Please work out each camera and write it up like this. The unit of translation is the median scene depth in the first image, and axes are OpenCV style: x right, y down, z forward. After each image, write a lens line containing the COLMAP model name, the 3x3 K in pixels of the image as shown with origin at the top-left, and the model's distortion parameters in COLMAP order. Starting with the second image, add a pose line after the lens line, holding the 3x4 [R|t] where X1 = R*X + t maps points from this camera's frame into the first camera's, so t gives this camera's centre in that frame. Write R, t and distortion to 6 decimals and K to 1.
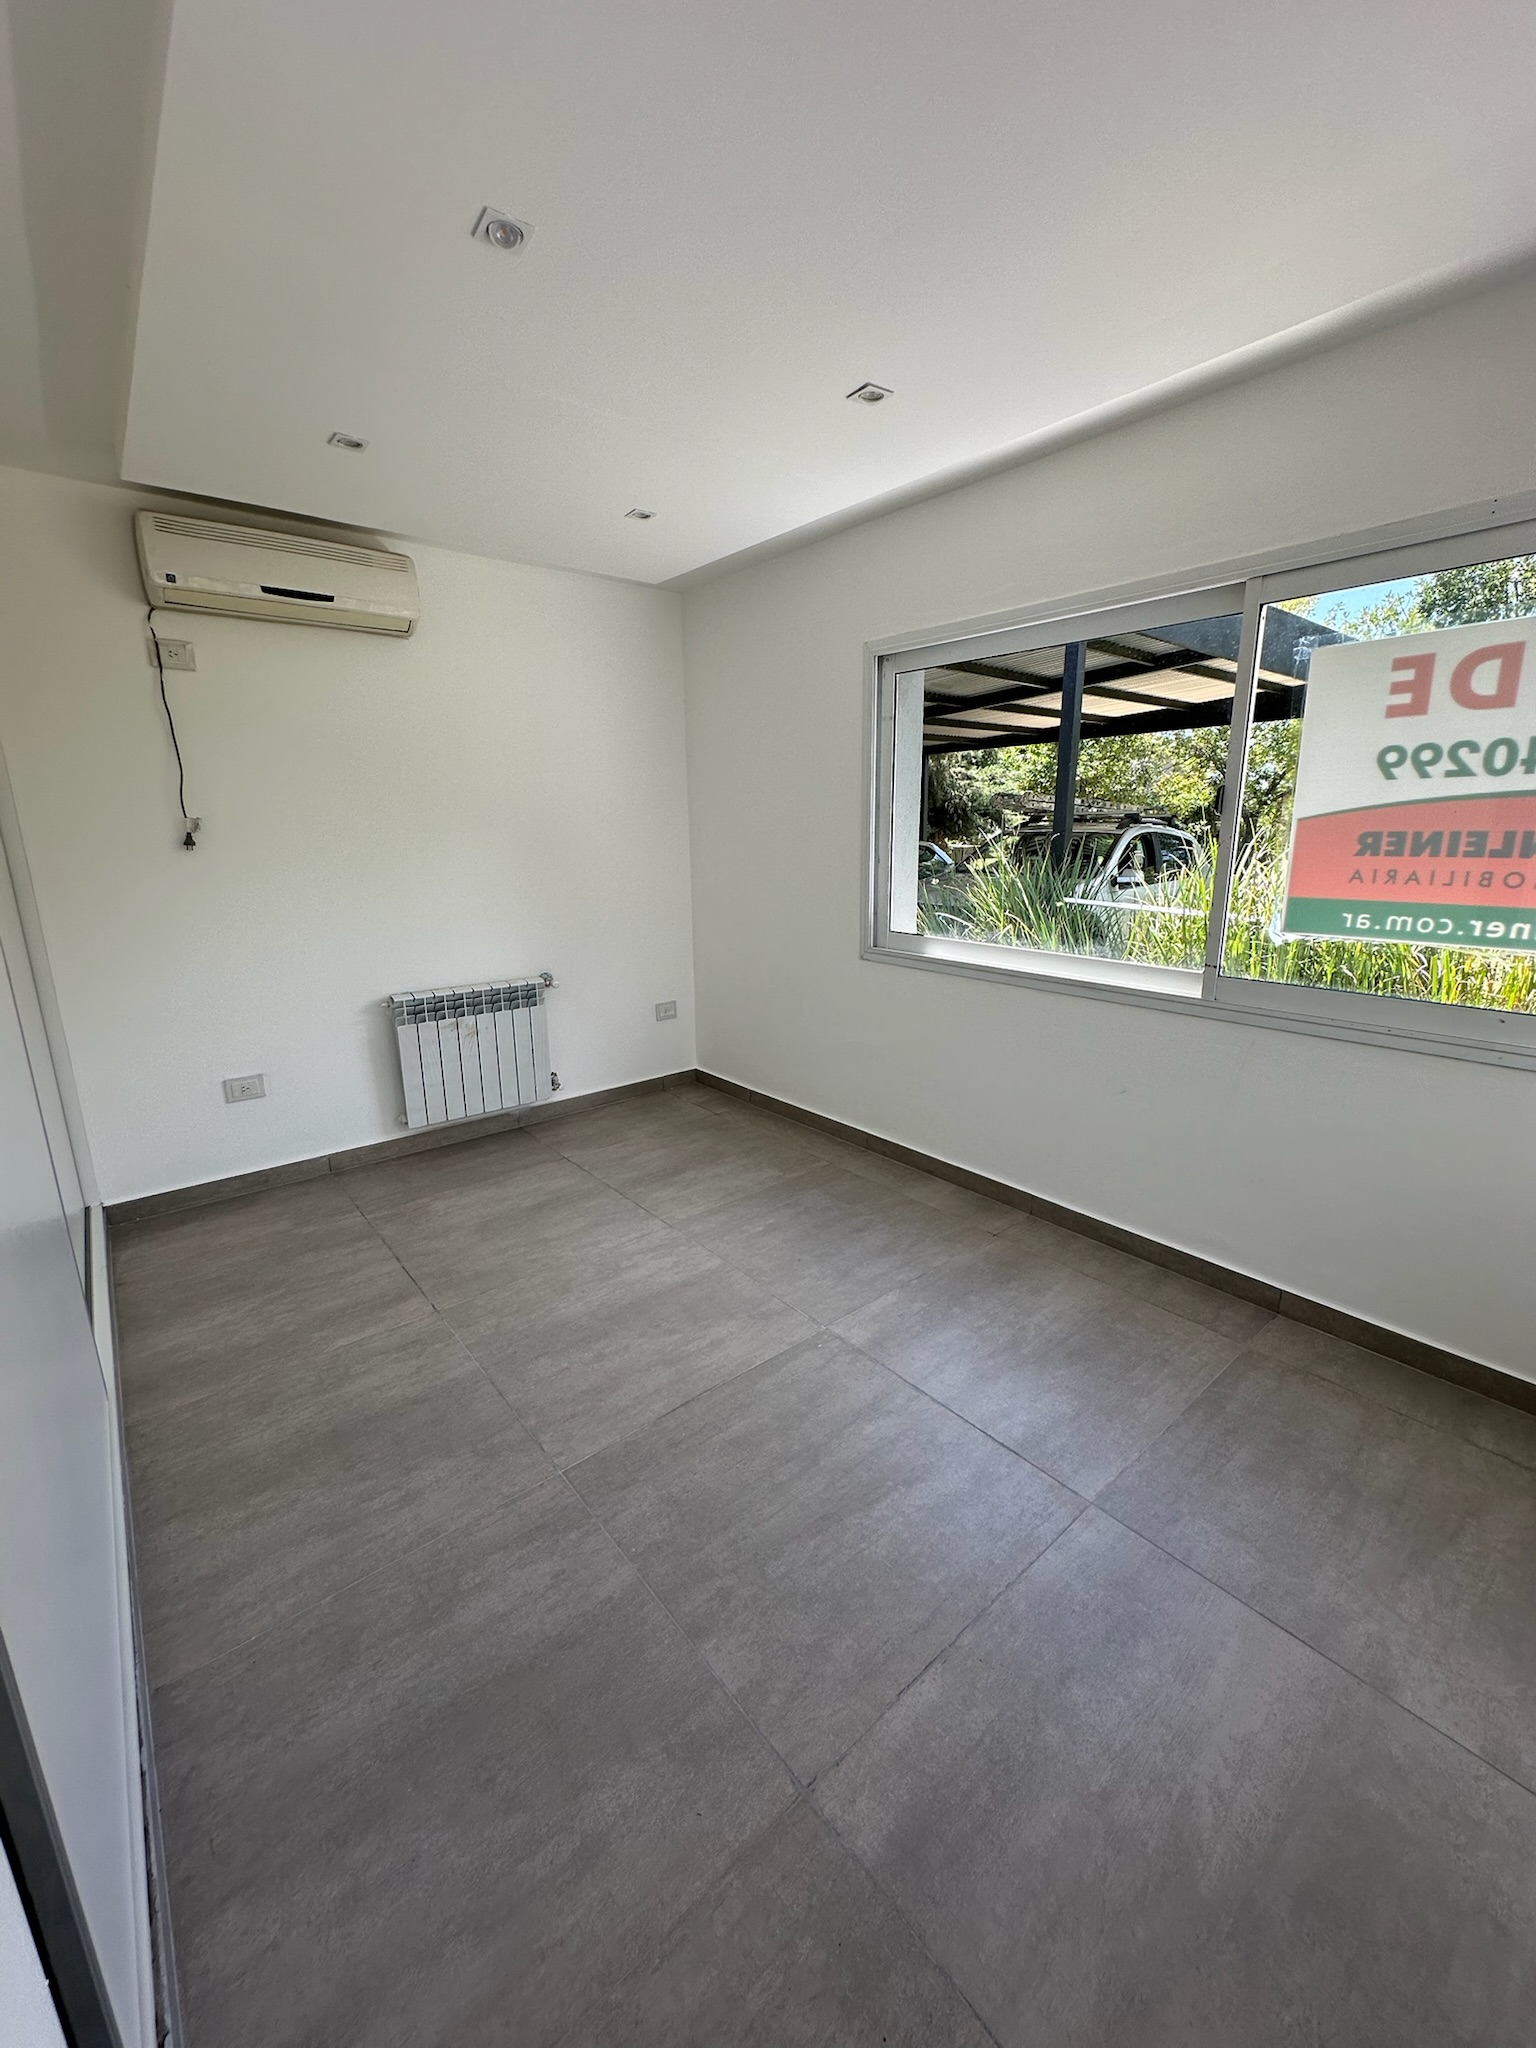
lens RADIAL K [[815.0, 0, 769.6], [0, 815.0, 1021.0], [0, 0, 1]] dist [-0.006081, 0.000606]
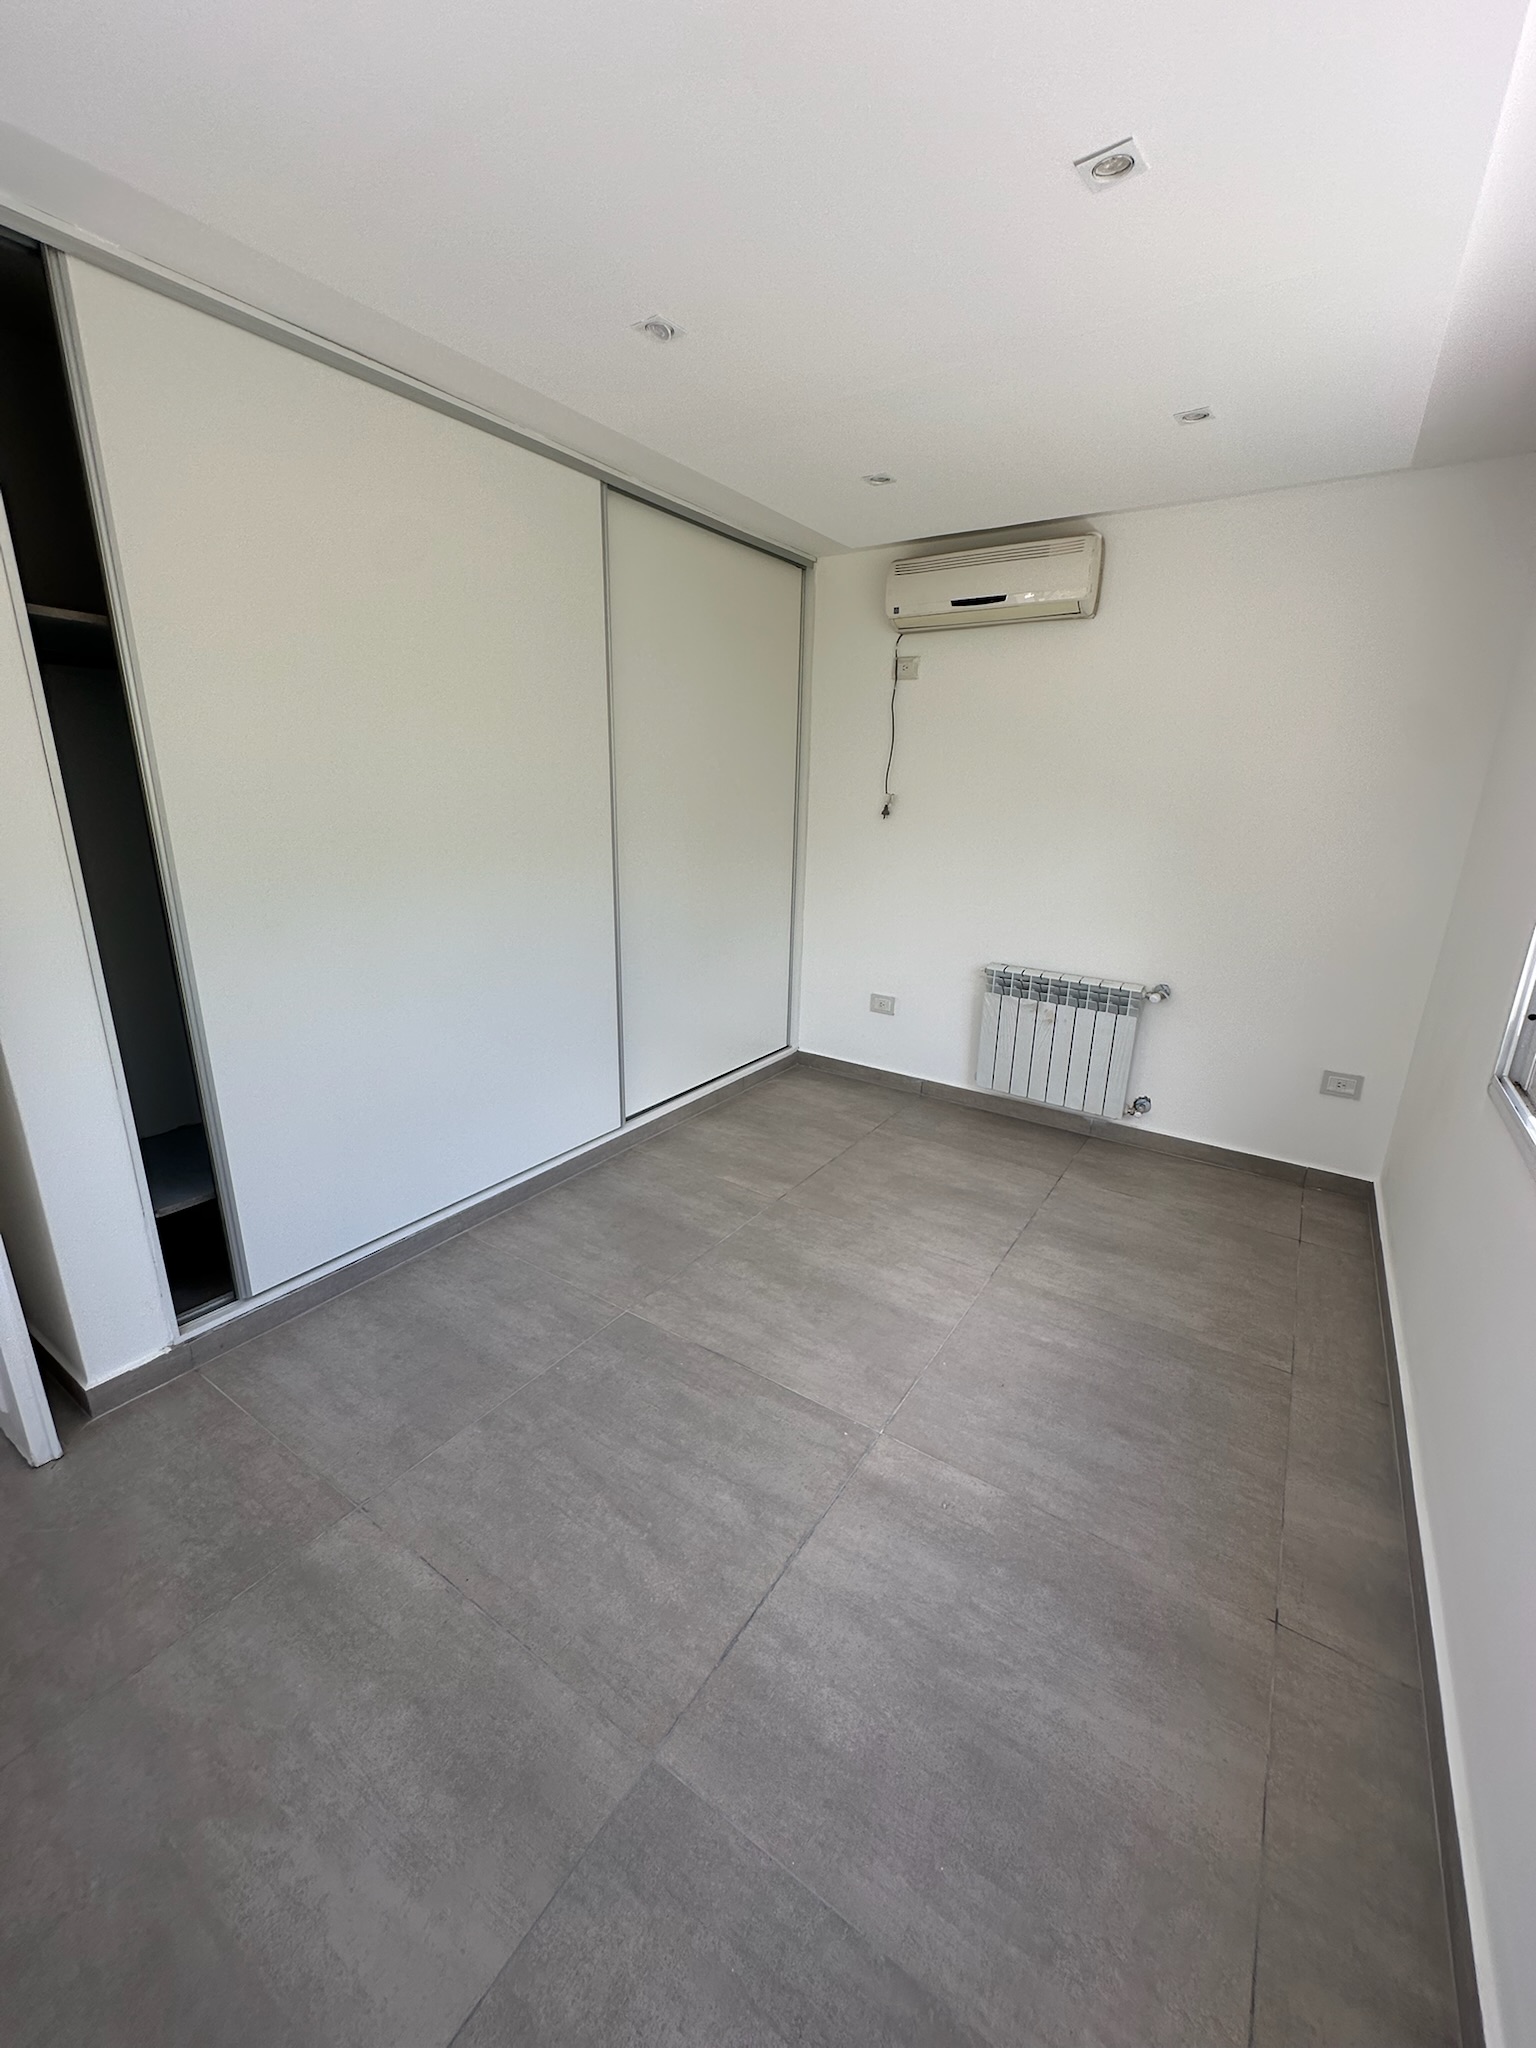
lens RADIAL K [[815.0, 0, 773.3], [0, 815.0, 1020.7], [0, 0, 1]] dist [-0.006081, 0.000606]
pose [[0.288399, 0.284892, -0.914146, 0.645215], [-0.252383, 0.943567, 0.214438, -0.164071], [0.923650, 0.168872, 0.344026, 0.514239]]
